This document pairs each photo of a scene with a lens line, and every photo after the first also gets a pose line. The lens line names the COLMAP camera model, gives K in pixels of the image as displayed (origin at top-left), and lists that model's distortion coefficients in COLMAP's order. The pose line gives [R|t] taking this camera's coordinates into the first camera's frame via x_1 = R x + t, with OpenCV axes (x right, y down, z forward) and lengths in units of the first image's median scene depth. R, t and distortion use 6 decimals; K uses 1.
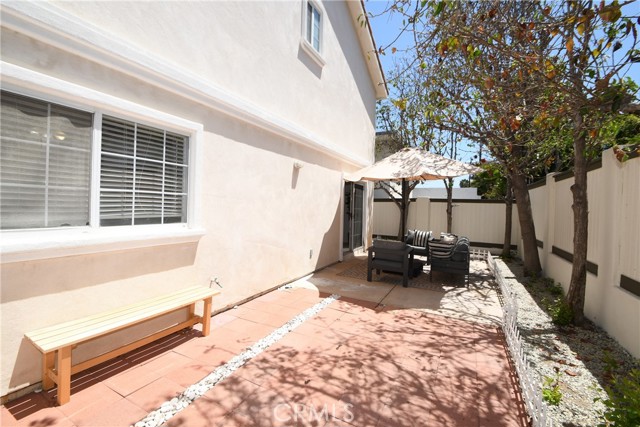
lens RADIAL K [[284.8, 0, 321.6], [0, 284.8, 211.1], [0, 0, 1]] dist [0.001300, -0.007792]
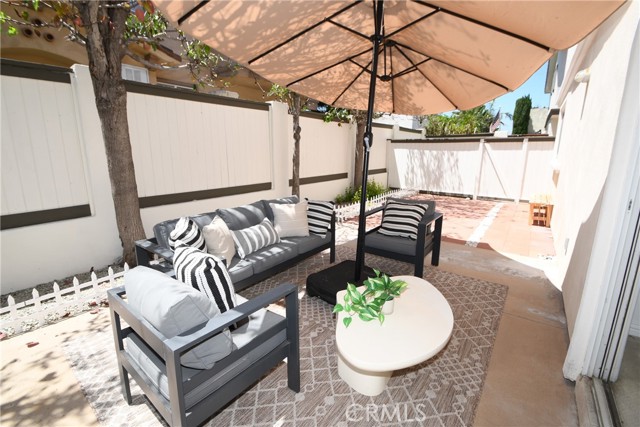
lens RADIAL K [[284.8, 0, 315.8], [0, 284.8, 208.6], [0, 0, 1]] dist [0.001300, -0.007792]
pose [[-0.981871, -0.068311, 0.176813, 0.657523], [-0.026317, 0.972898, 0.229734, -0.024067], [-0.187715, 0.220916, -0.957058, 3.309779]]
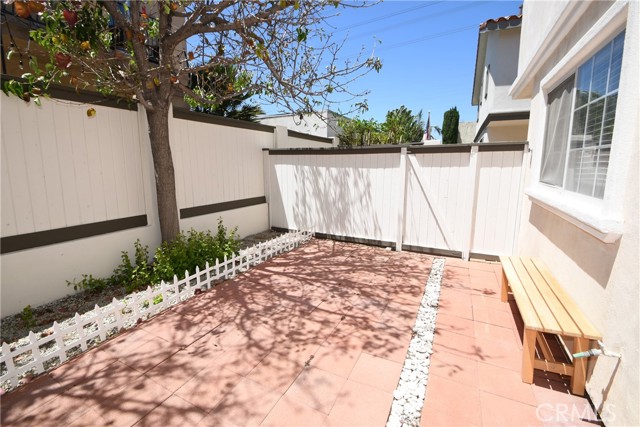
lens RADIAL K [[284.8, 0, 322.8], [0, 284.8, 212.6], [0, 0, 1]] dist [0.001300, -0.007792]
pose [[-0.999345, -0.027245, -0.023801, 0.059609], [-0.031234, 0.981739, 0.187651, -0.018385], [0.018254, 0.188271, -0.981947, 1.749705]]
